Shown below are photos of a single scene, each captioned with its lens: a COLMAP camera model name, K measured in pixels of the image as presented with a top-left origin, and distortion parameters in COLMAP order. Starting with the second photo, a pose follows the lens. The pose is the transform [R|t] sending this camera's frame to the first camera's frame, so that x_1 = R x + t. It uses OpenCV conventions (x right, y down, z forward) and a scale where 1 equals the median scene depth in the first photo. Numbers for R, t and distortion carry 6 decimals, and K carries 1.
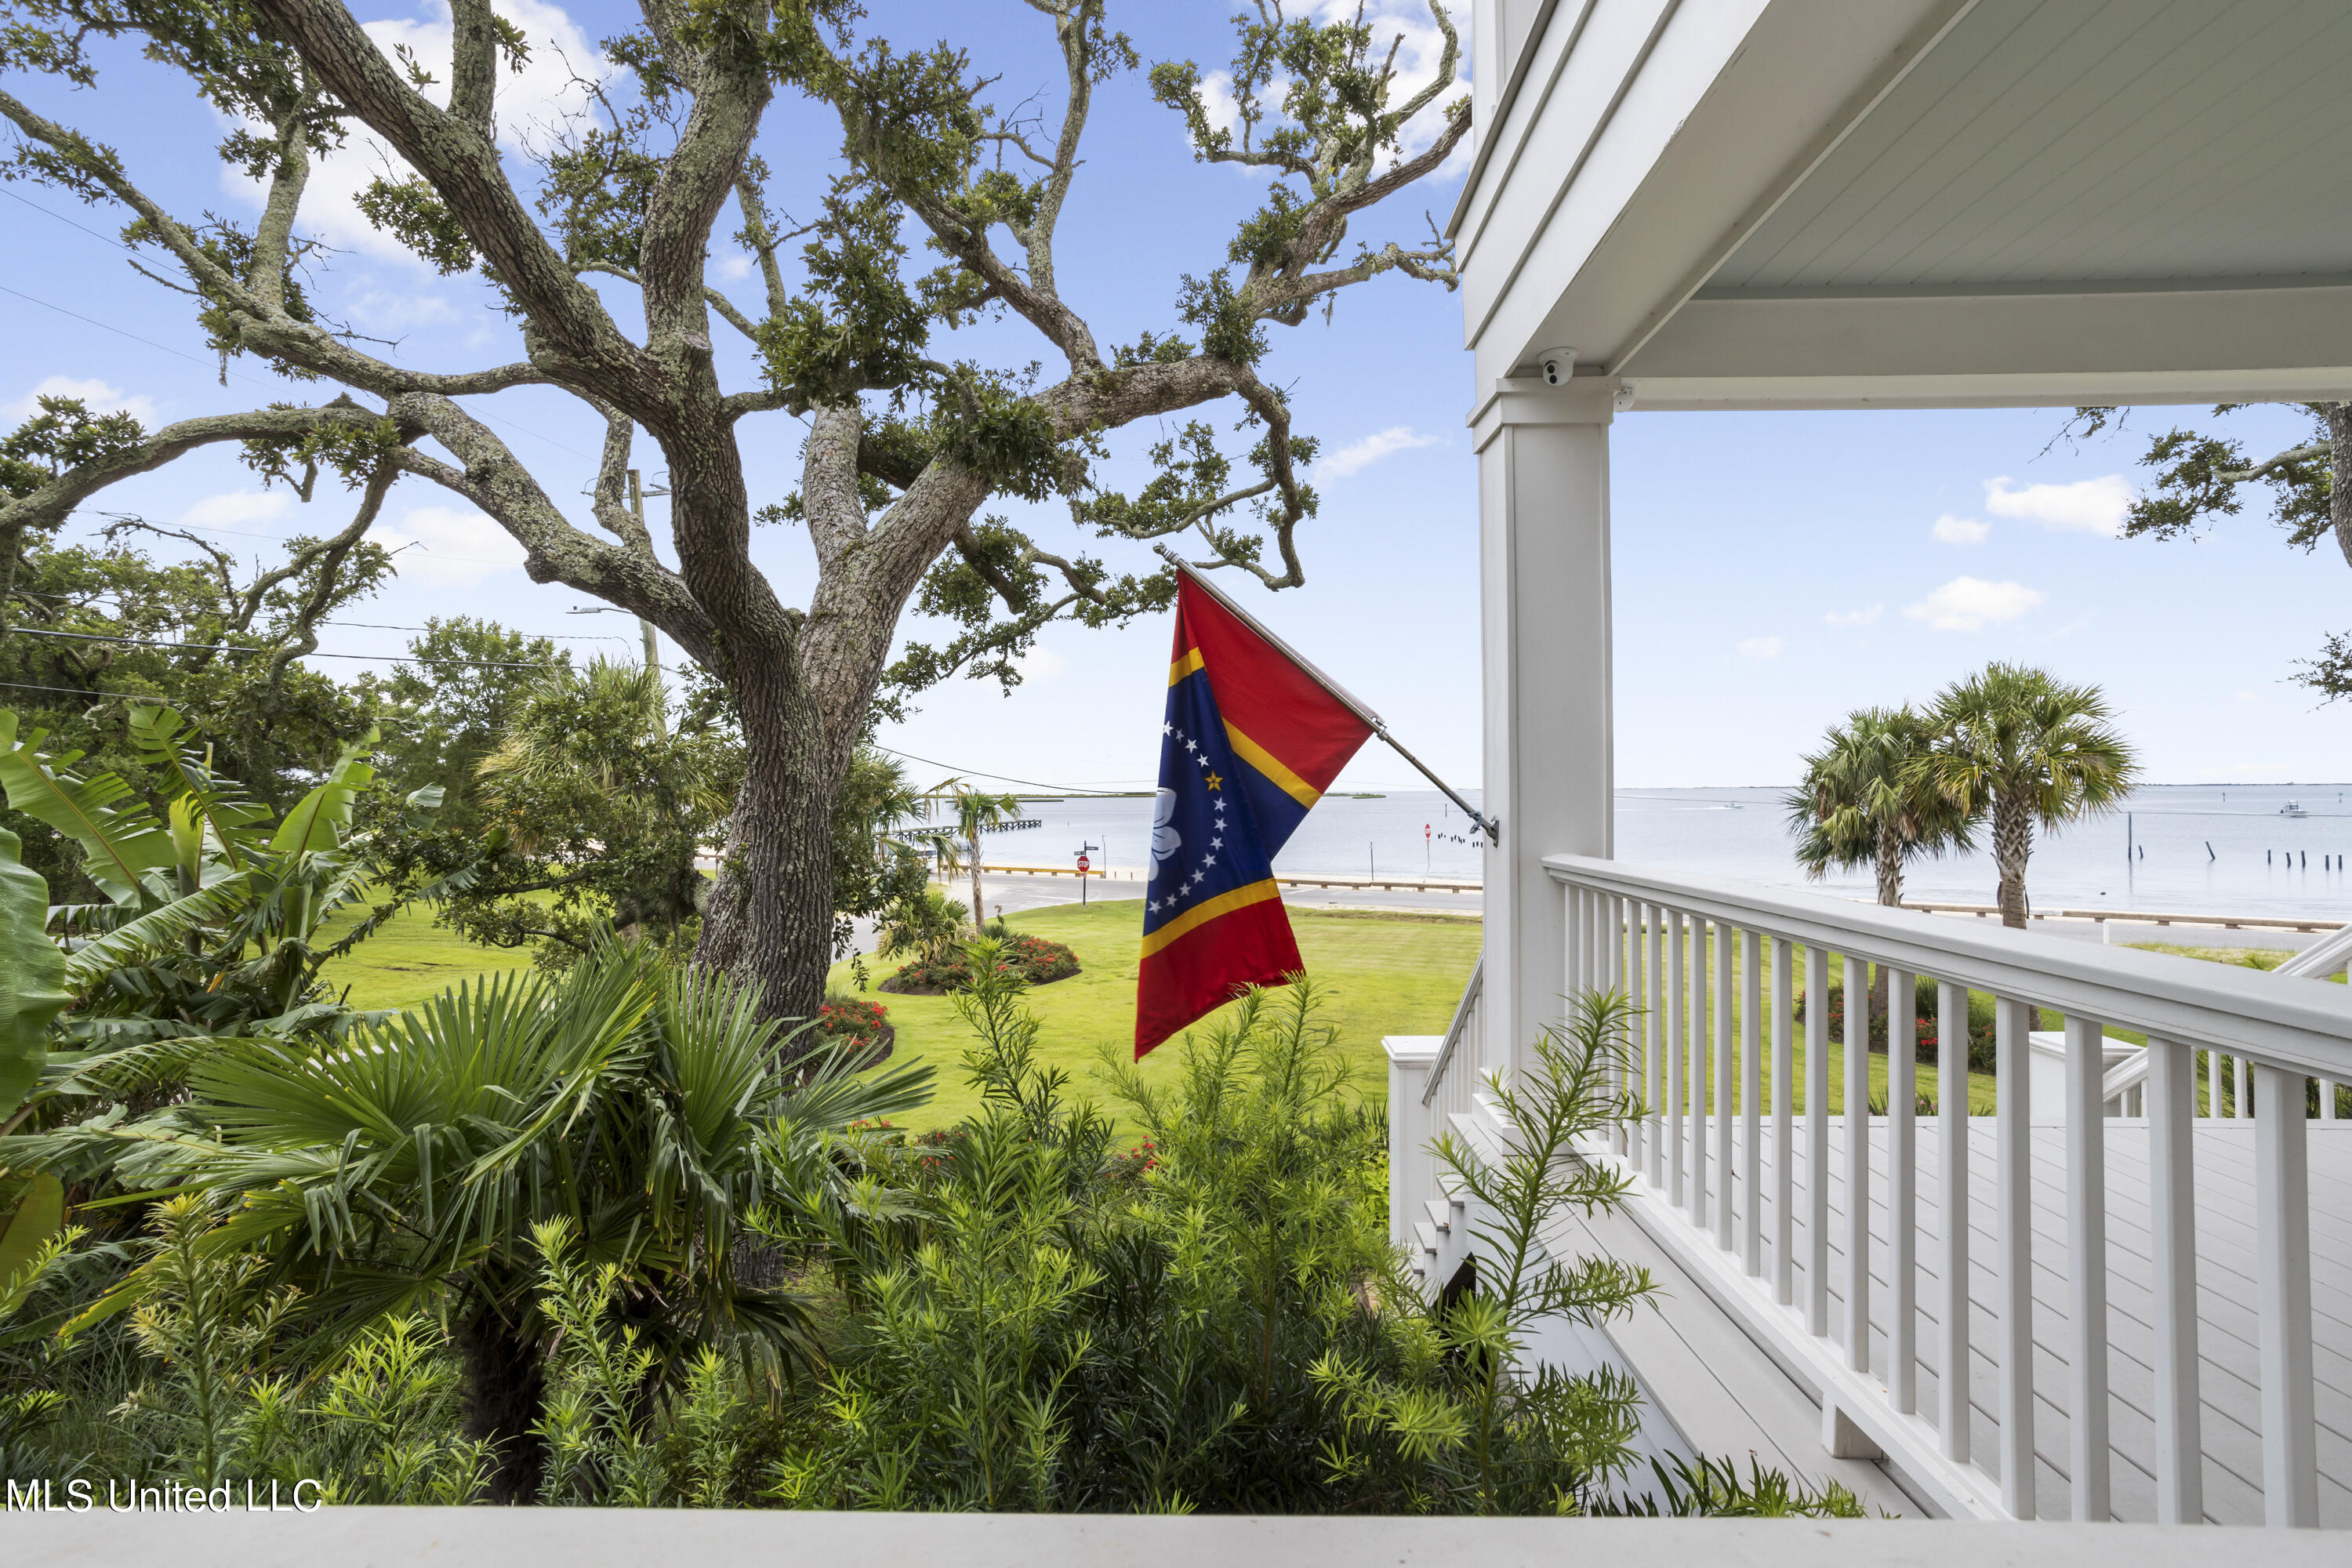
lens RADIAL K [[1138.5, 0, 1176.0], [0, 1138.5, 784.0], [0, 0, 1]] dist [-0.016795, 0.007909]
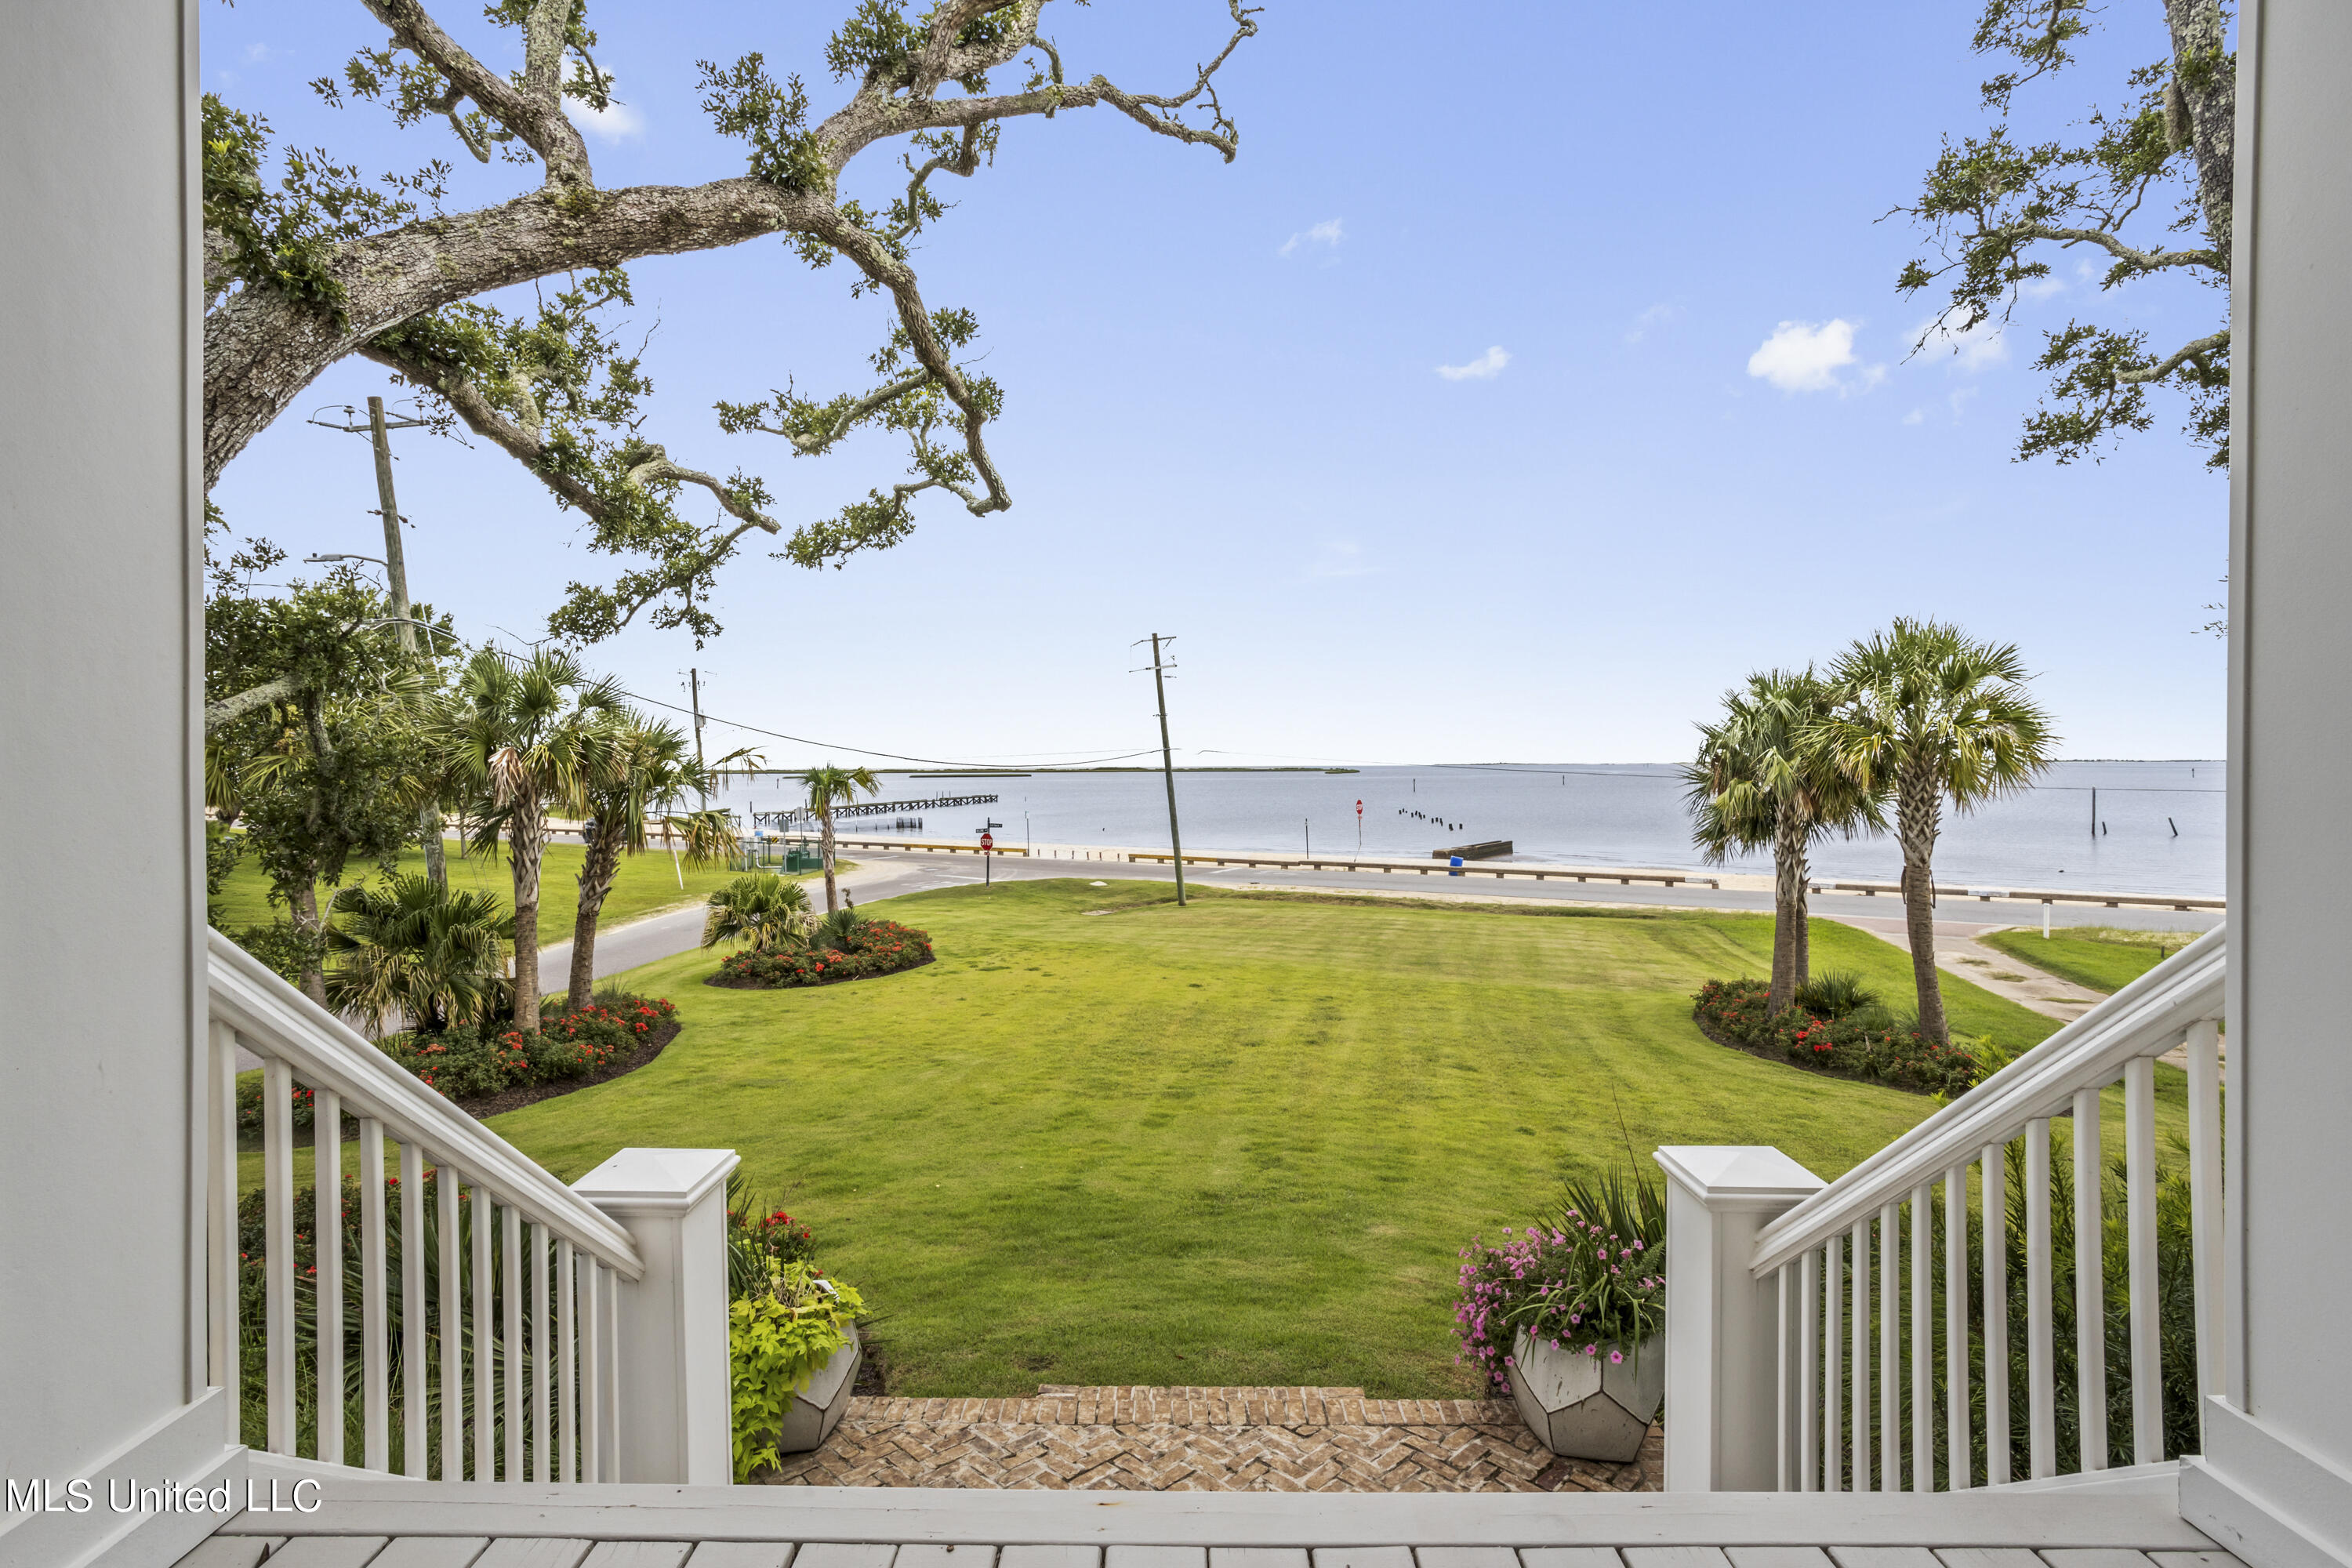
lens RADIAL K [[1148.9, 0, 1176.0], [0, 1148.9, 784.0], [0, 0, 1]] dist [-0.013604, 0.001825]
pose [[0.999892, 0.000447, 0.014703, 0.145460], [-0.000770, 0.999759, 0.021946, 0.002726], [-0.014689, -0.021955, 0.999651, 0.114429]]
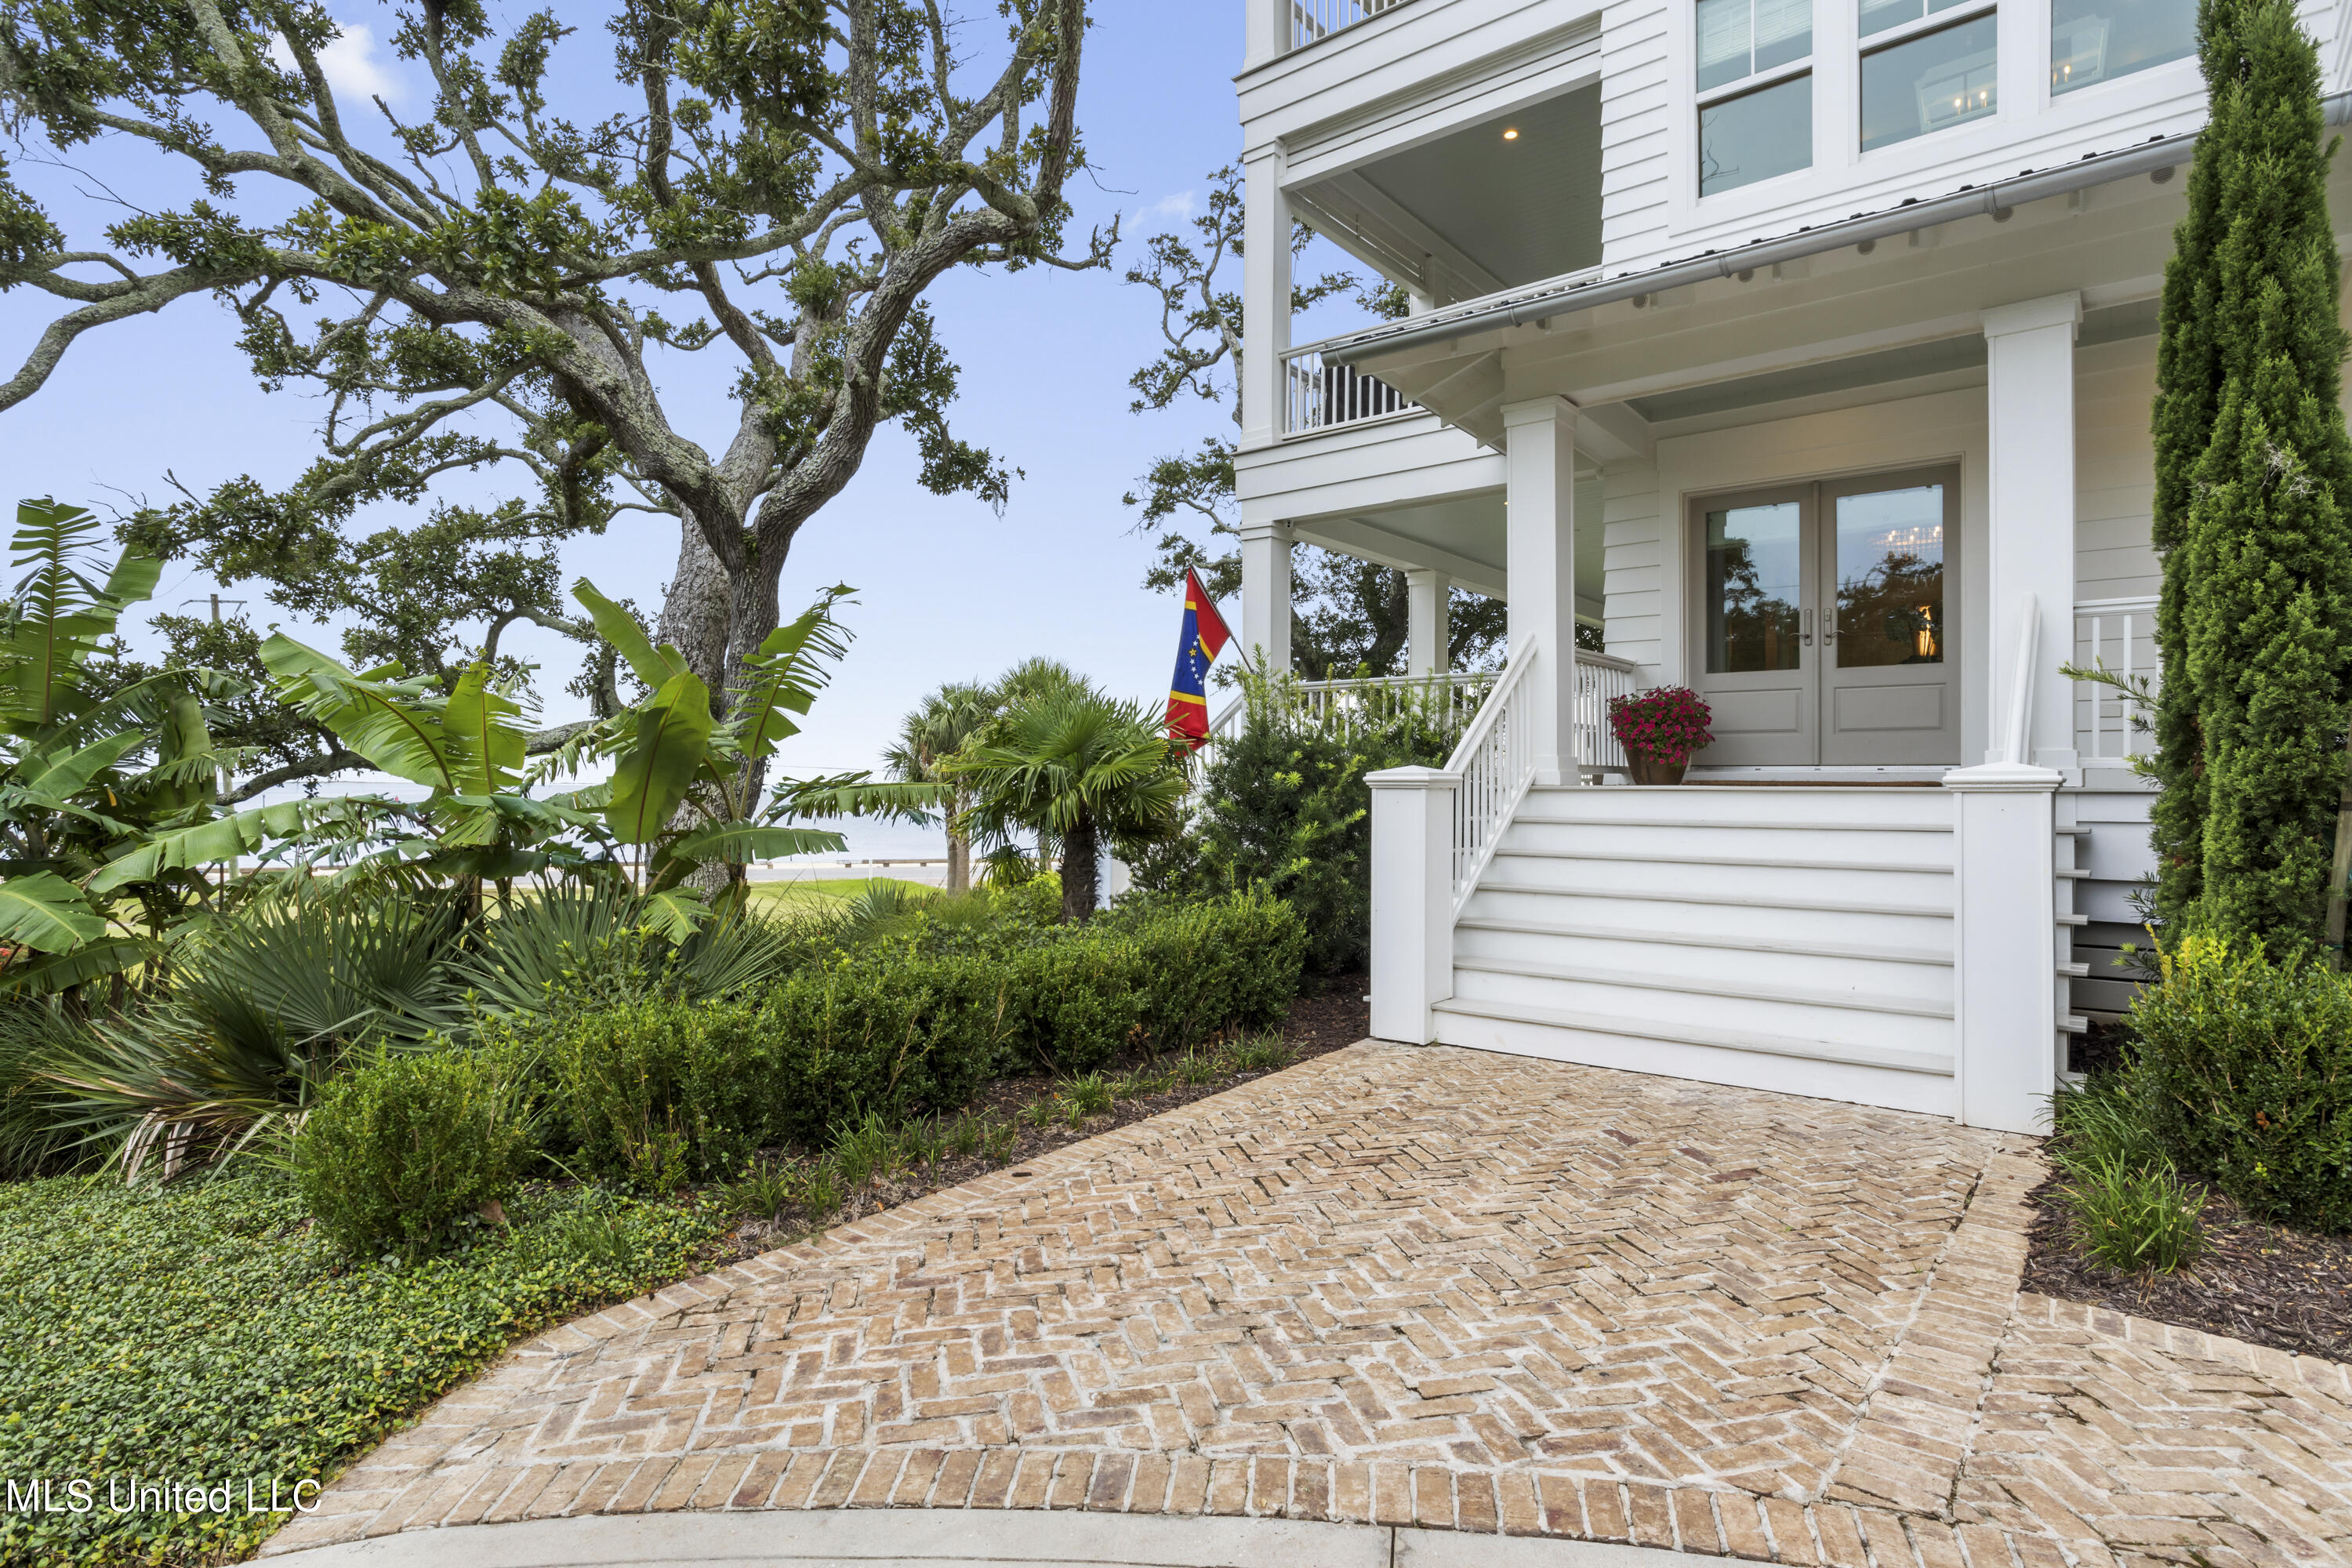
lens RADIAL K [[1224.9, 0, 1176.0], [0, 1224.9, 784.0], [0, 0, 1]] dist [-0.028770, 0.000394]
pose [[0.617791, 0.004738, 0.786328, -0.411403], [-0.017252, 0.999823, 0.007530, 0.042865], [-0.786153, -0.018218, 0.617763, -0.127400]]
